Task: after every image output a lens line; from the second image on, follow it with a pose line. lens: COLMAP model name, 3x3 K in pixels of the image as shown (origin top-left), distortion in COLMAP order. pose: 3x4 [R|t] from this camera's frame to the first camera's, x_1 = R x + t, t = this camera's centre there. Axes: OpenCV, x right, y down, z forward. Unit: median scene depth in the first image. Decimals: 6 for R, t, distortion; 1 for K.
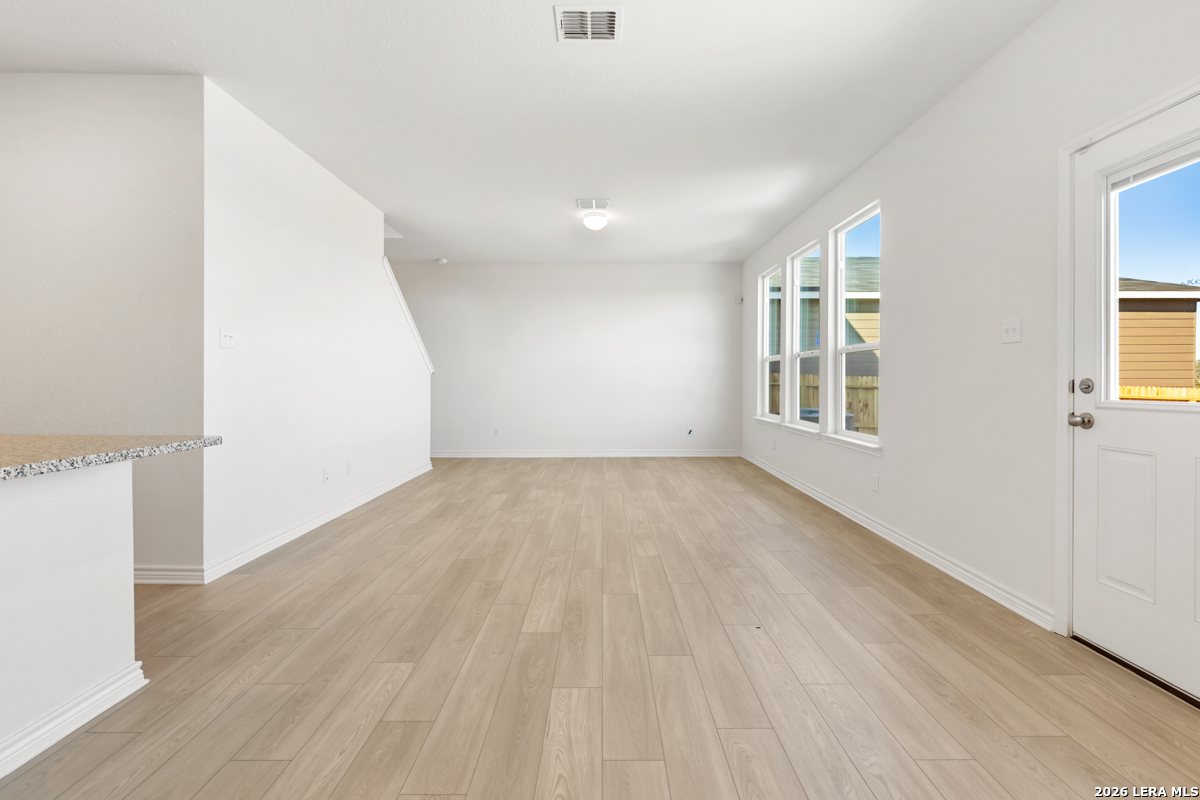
lens RADIAL K [[548.4, 0, 597.8], [0, 548.4, 389.3], [0, 0, 1]] dist [-0.001921, -0.000206]
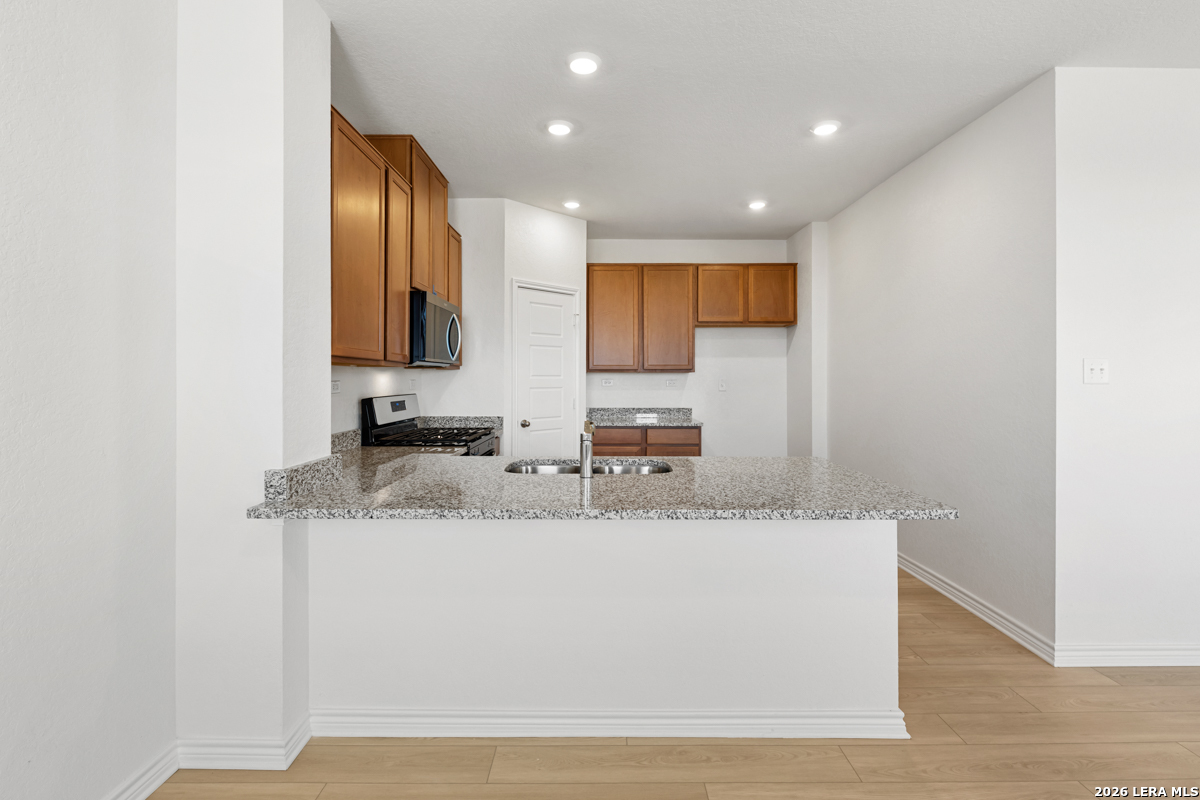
lens RADIAL K [[548.4, 0, 604.2], [0, 548.4, 374.5], [0, 0, 1]] dist [-0.001921, -0.000206]
pose [[0.006431, -0.005746, -0.999963, 0.179065], [-0.011190, 0.999920, -0.005818, -0.116853], [0.999917, 0.011227, 0.006366, 0.426320]]
